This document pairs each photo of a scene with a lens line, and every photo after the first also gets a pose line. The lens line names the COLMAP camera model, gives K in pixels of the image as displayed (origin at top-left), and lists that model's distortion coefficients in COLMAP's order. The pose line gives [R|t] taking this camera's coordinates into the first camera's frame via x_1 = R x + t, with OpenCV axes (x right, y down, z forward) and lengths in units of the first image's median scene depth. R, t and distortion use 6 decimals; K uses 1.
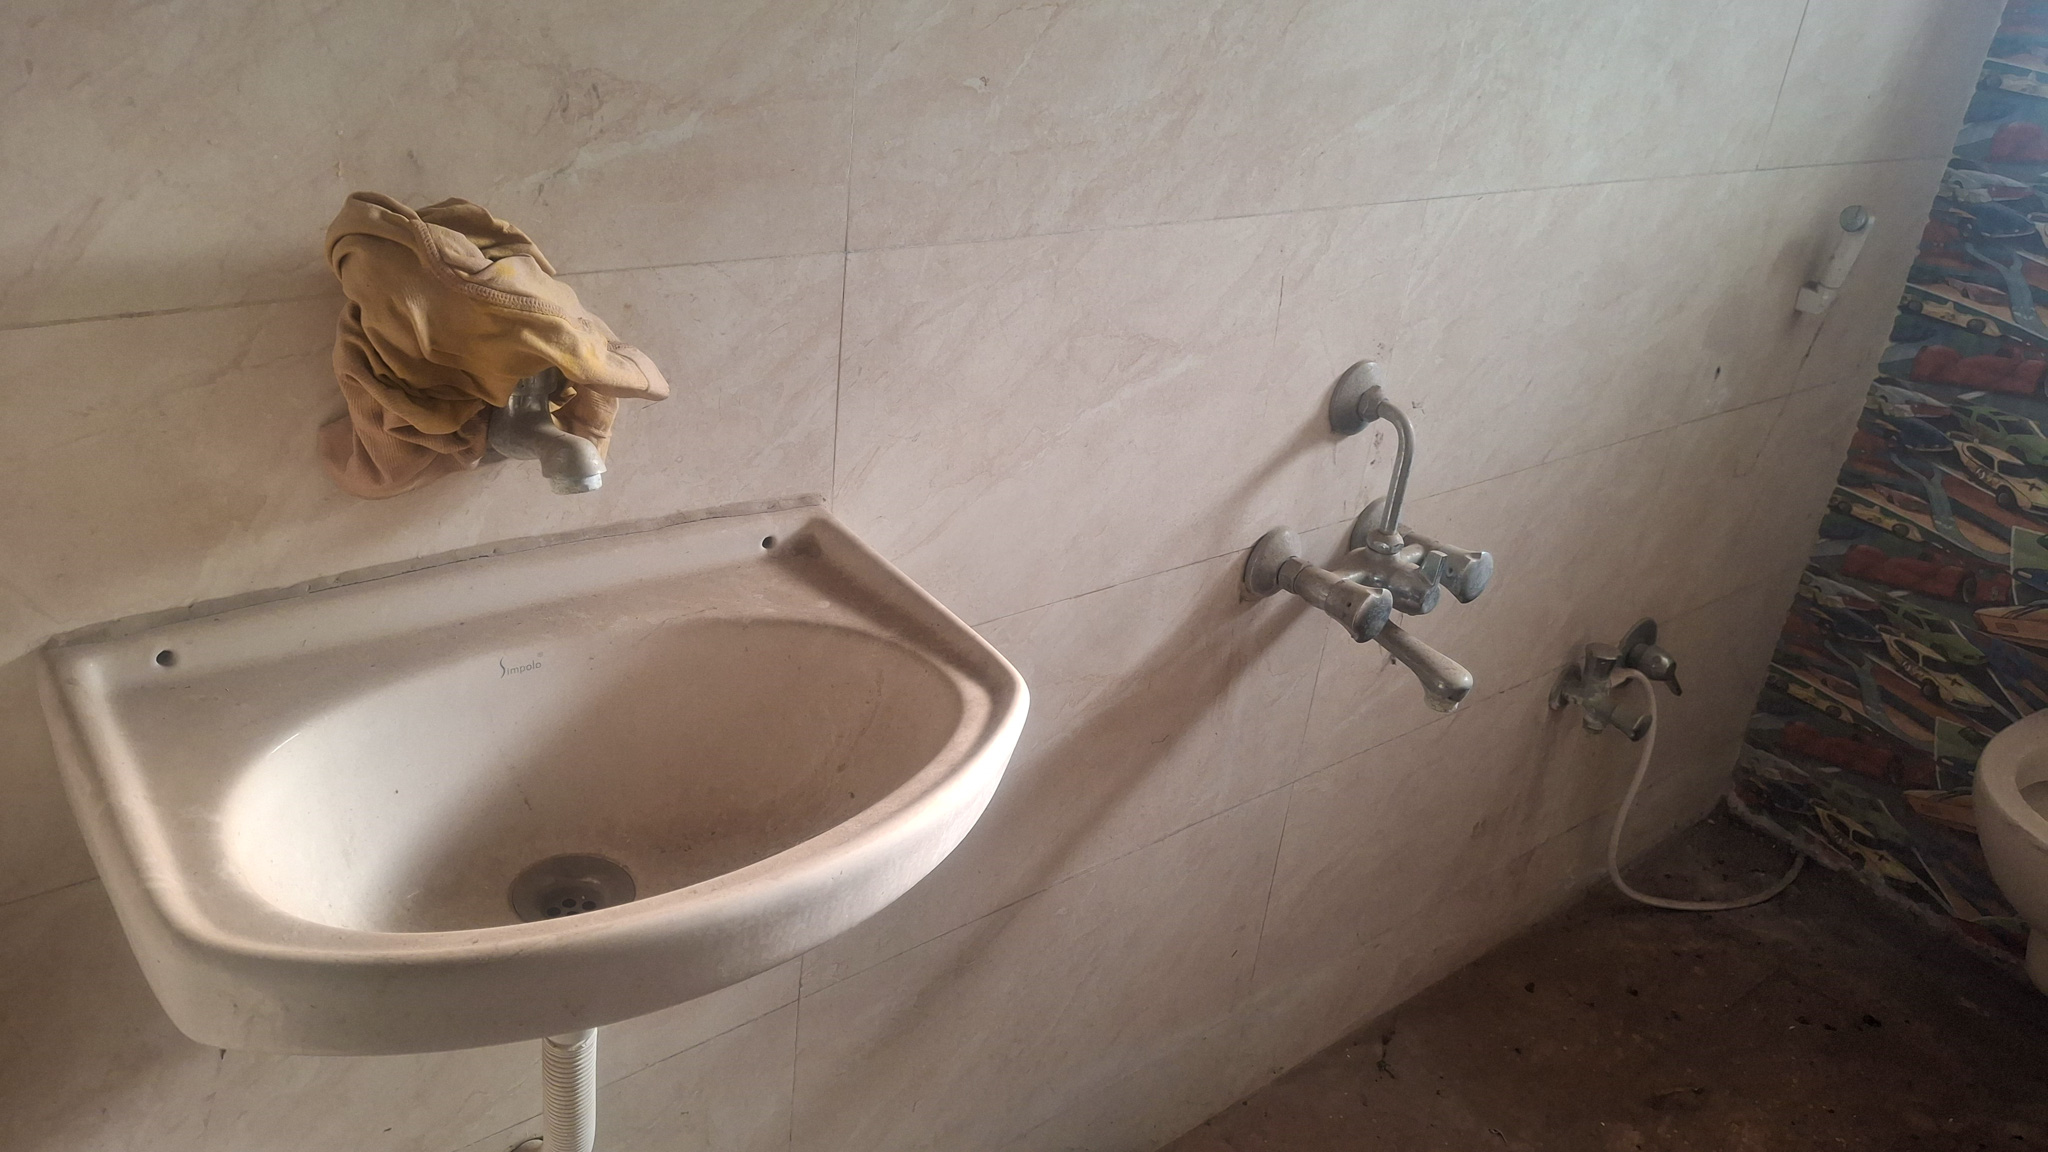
lens RADIAL K [[1541.1, 0, 1064.5], [0, 1541.1, 591.9], [0, 0, 1]] dist [0.043923, -0.086675]
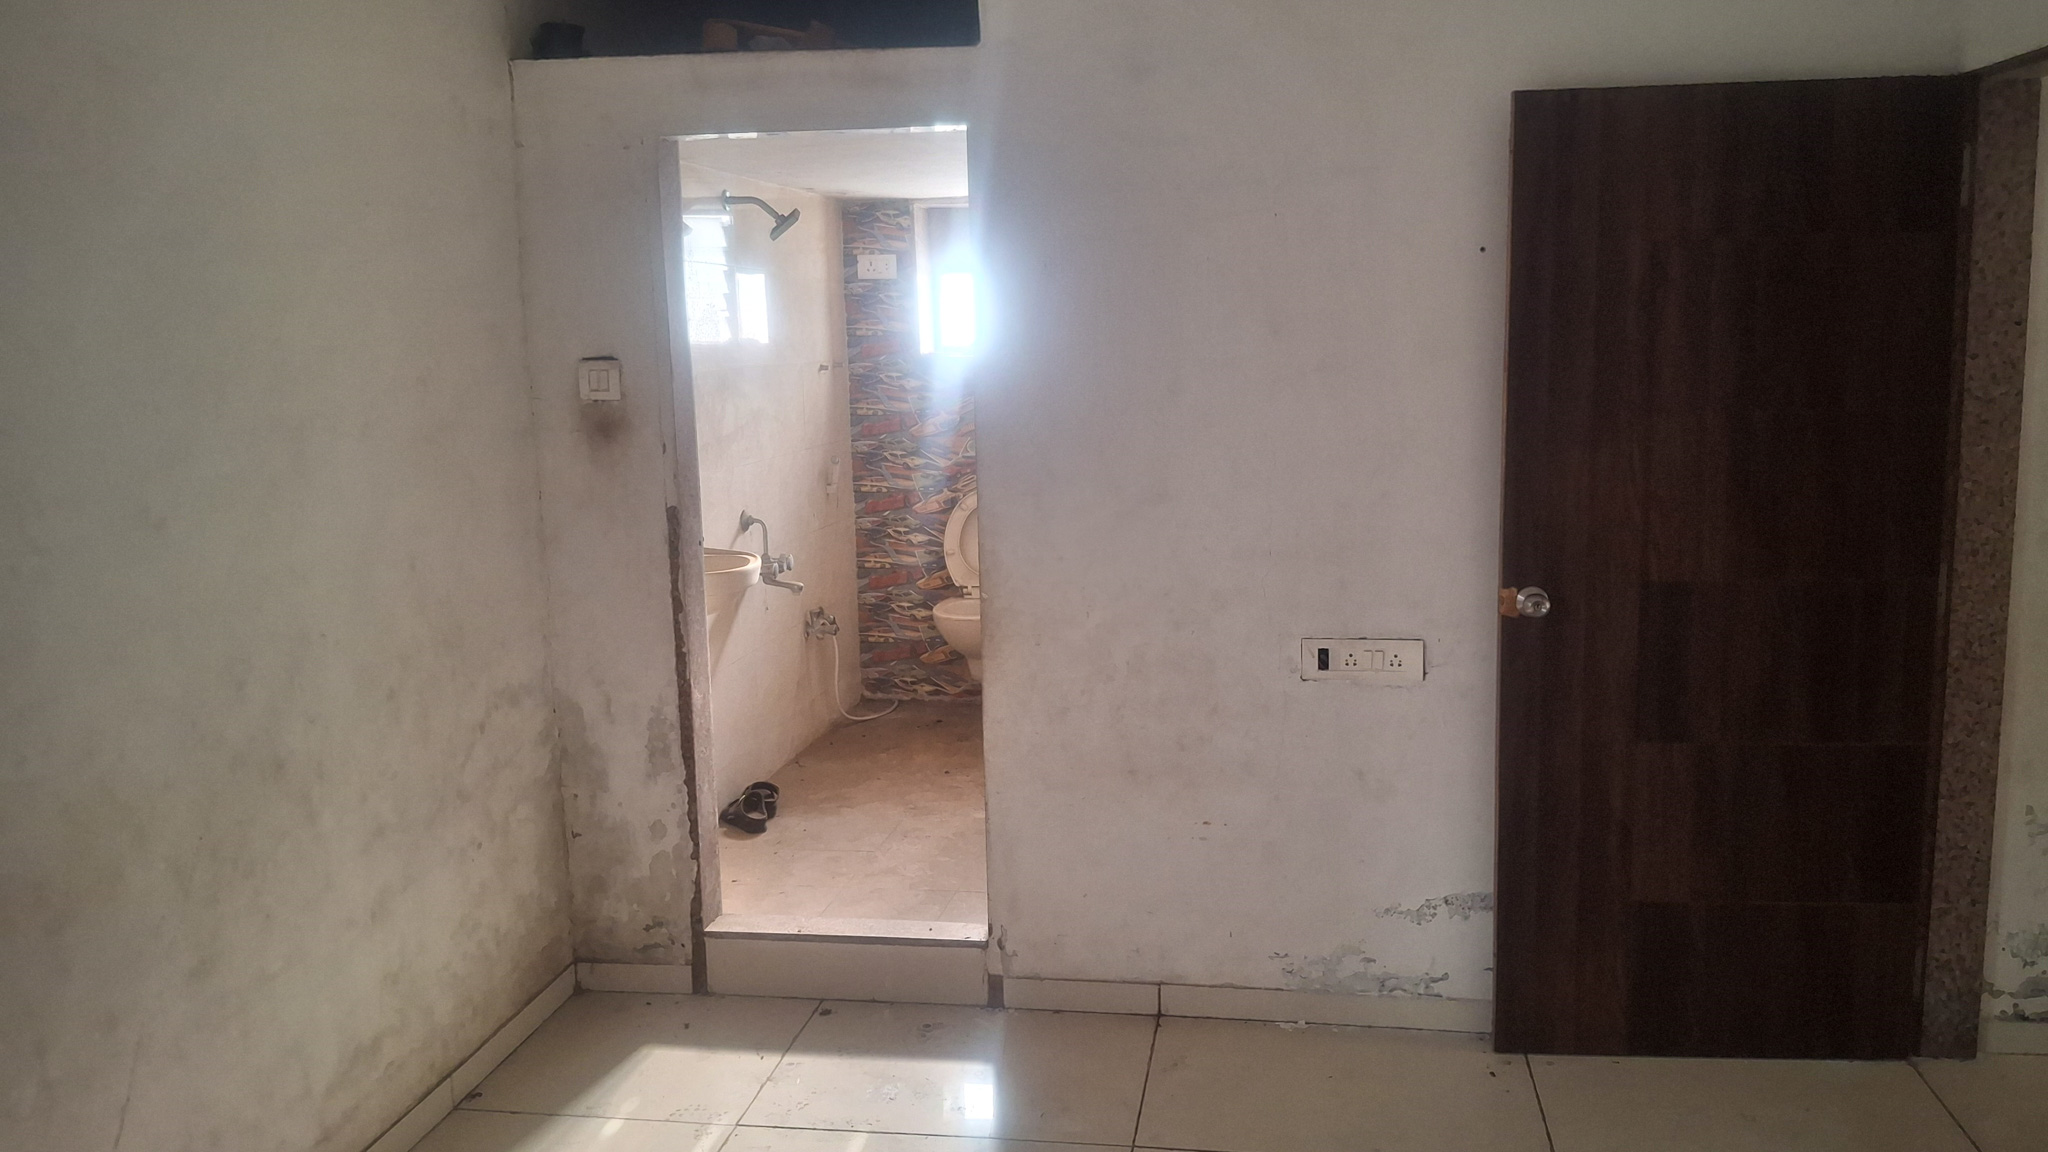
lens RADIAL K [[1541.1, 0, 1125.0], [0, 1541.1, 558.8], [0, 0, 1]] dist [0.043923, -0.086675]
pose [[0.733556, -0.228331, 0.640126, -0.900668], [0.384231, 0.916235, -0.113493, 0.426844], [-0.560591, 0.329209, 0.759841, -1.335349]]
